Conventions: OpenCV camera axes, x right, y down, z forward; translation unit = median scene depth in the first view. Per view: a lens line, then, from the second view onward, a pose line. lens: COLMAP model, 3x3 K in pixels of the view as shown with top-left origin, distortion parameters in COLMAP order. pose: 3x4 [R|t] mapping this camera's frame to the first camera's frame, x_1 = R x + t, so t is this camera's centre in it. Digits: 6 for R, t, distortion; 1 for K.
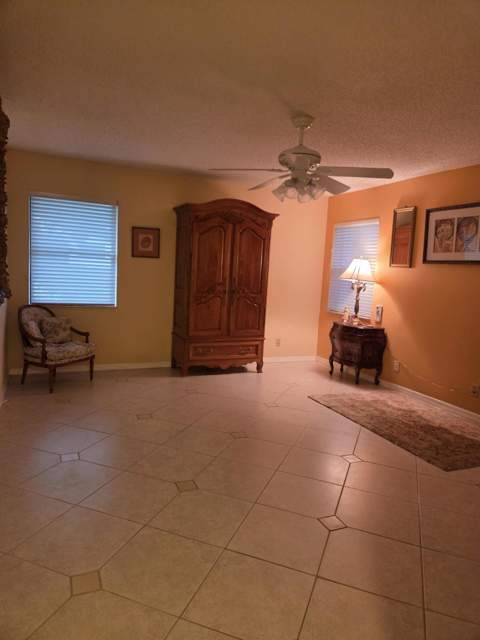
lens RADIAL K [[430.8, 0, 239.6], [0, 430.8, 316.5], [0, 0, 1]] dist [0.061603, -0.049835]
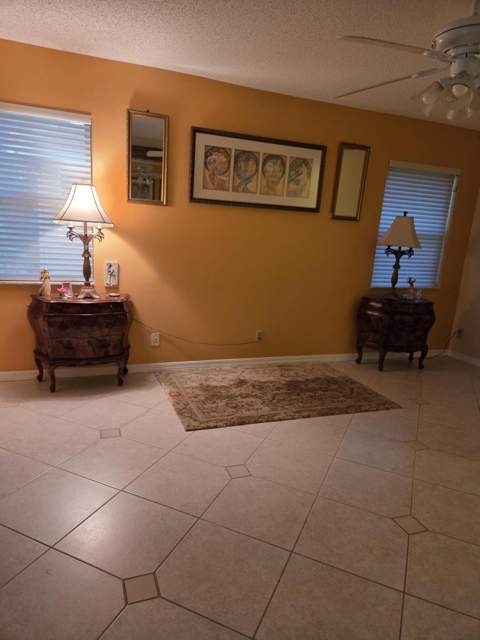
lens RADIAL K [[435.1, 0, 237.1], [0, 435.1, 326.1], [0, 0, 1]] dist [0.068045, -0.053376]
pose [[0.051284, -0.278965, 0.958931, -0.408449], [0.047429, 0.959791, 0.276679, -0.129962], [-0.997557, 0.031292, 0.062453, 0.939285]]
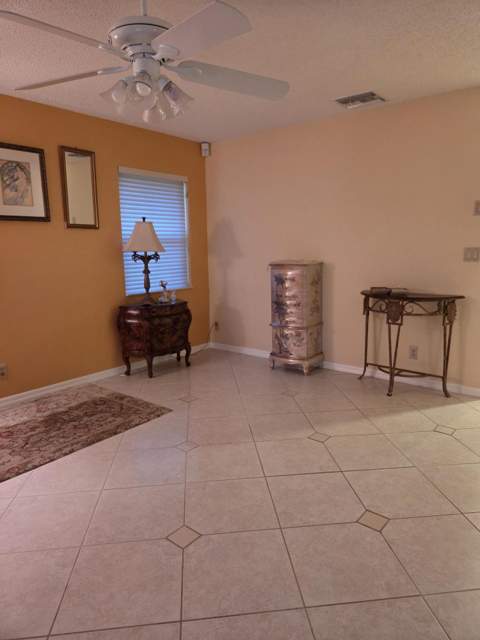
lens RADIAL K [[441.7, 0, 240.0], [0, 441.7, 320.0], [0, 0, 1]] dist [0.062599, -0.005078]
pose [[-0.464217, -0.207648, 0.861037, -0.383071], [0.085909, 0.956991, 0.277105, -0.121791], [-0.881545, 0.202608, -0.426413, 0.896194]]
